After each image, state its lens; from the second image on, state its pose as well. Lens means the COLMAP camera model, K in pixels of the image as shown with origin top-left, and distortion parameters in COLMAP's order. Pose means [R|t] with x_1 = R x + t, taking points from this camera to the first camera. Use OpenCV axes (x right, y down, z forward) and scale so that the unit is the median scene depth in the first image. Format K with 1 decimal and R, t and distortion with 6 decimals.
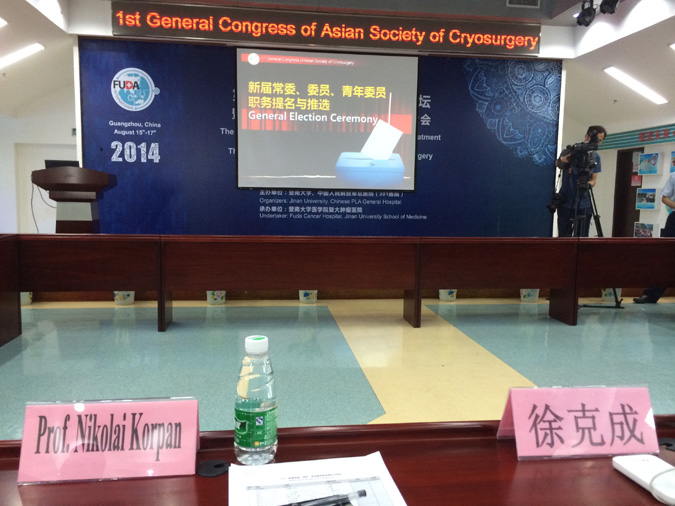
lens RADIAL K [[591.4, 0, 338.9], [0, 591.4, 253.6], [0, 0, 1]] dist [0.013884, 0.001014]
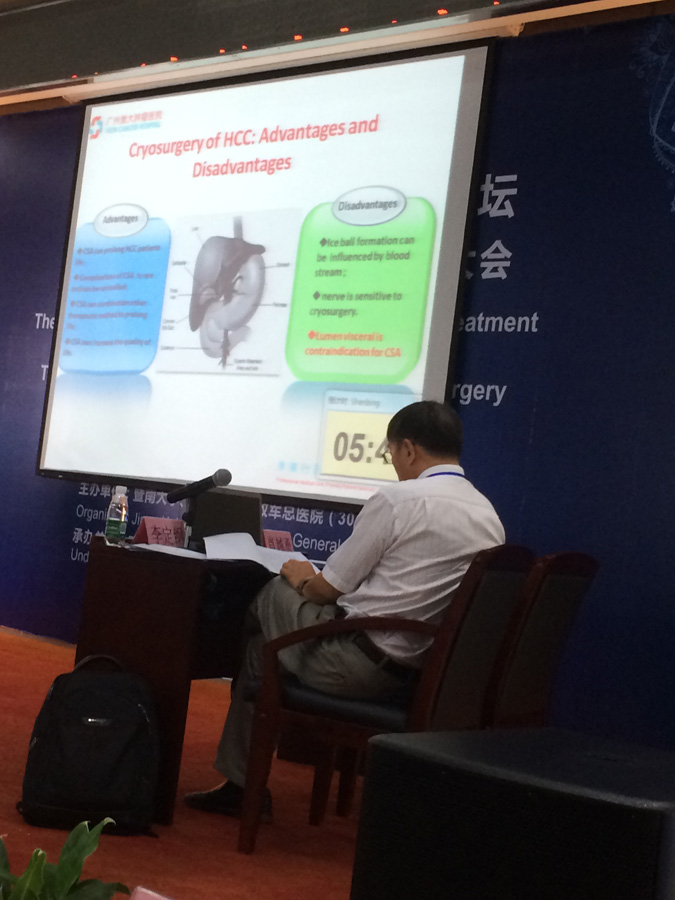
lens RADIAL K [[1517.0, 0, 337.4], [0, 1517.0, 449.8], [0, 0, 1]] dist [0.037228, 0.000000]
pose [[0.638646, 0.024804, -0.769101, 0.638467], [-0.195233, 0.972000, -0.130771, -0.036949], [0.744322, 0.233670, 0.625606, 0.533561]]
